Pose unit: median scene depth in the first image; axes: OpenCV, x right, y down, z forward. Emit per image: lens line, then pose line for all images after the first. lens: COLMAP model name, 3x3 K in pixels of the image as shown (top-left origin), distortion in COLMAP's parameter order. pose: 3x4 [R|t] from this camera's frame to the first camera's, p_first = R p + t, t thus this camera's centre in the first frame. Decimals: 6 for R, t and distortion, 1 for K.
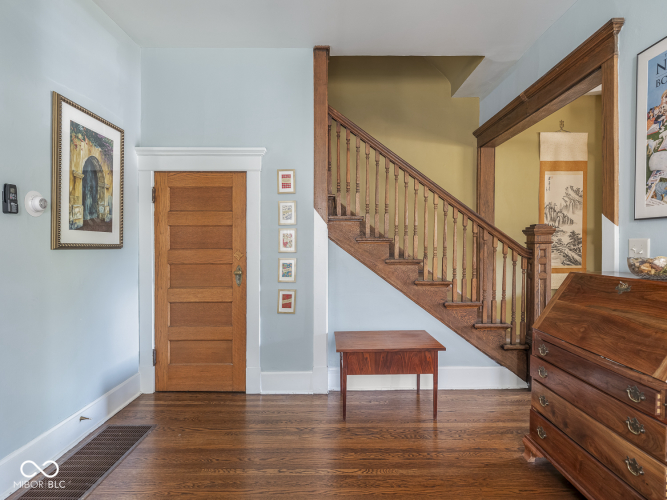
lens RADIAL K [[363.4, 0, 335.3], [0, 363.4, 248.2], [0, 0, 1]] dist [0.004810, 0.000084]
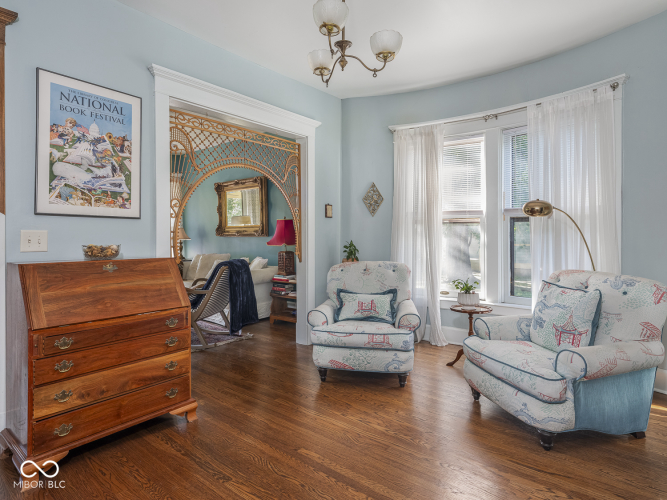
lens RADIAL K [[369.9, 0, 334.6], [0, 369.9, 239.4], [0, 0, 1]] dist [0.004358, -0.001079]
pose [[-0.775206, 0.005832, 0.631681, -0.387264], [0.012577, 0.999902, 0.006203, 0.004273], [-0.631583, 0.012753, -0.775203, 0.831296]]
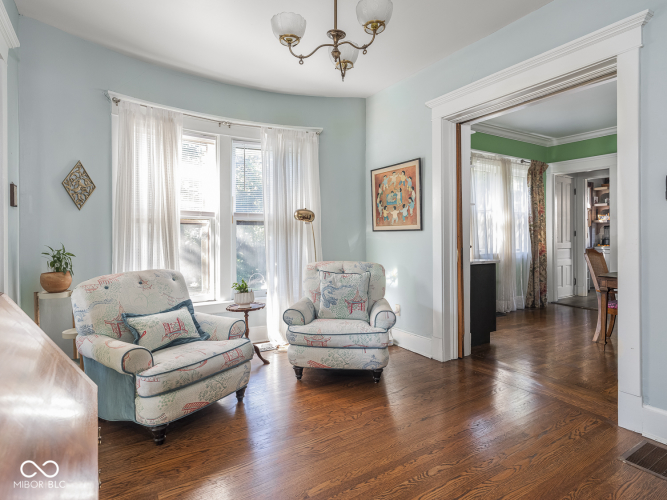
lens RADIAL K [[369.9, 0, 334.6], [0, 369.9, 239.4], [0, 0, 1]] dist [0.004358, -0.001079]
pose [[-0.847383, 0.015576, -0.530753, 0.364126], [0.010014, 0.999861, 0.013355, 0.000385], [0.530887, 0.006002, -0.847421, 0.844024]]
